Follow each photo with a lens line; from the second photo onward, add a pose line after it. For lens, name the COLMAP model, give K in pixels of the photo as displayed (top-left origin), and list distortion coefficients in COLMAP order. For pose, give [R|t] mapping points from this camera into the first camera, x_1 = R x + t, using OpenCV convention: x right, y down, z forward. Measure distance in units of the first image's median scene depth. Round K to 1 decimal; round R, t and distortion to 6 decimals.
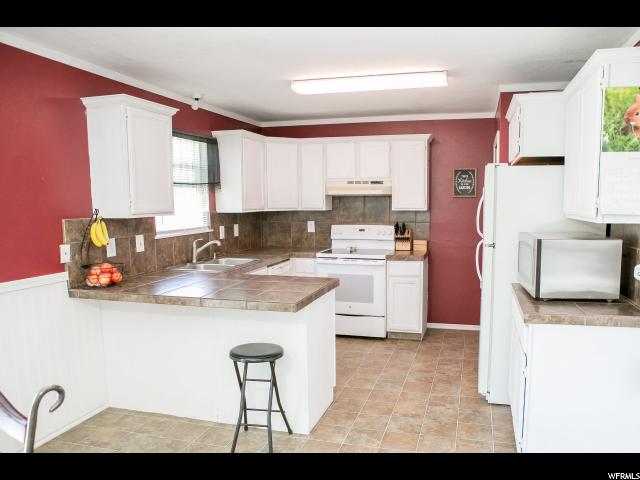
lens RADIAL K [[509.6, 0, 365.8], [0, 509.6, 261.3], [0, 0, 1]] dist [-0.064652, 0.008070]
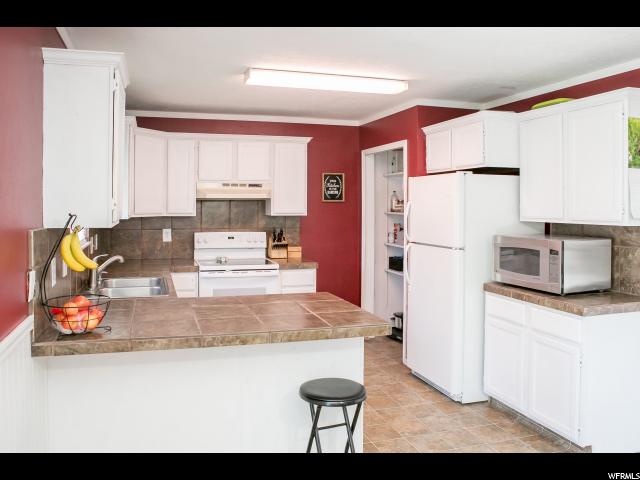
lens RADIAL K [[521.3, 0, 318.5], [0, 521.3, 204.2], [0, 0, 1]] dist [-0.060142, -0.000748]
pose [[0.858420, 0.005463, 0.512919, -0.361332], [0.054359, 0.993344, -0.101554, -0.019575], [-0.510059, 0.115058, 0.852409, 0.145741]]
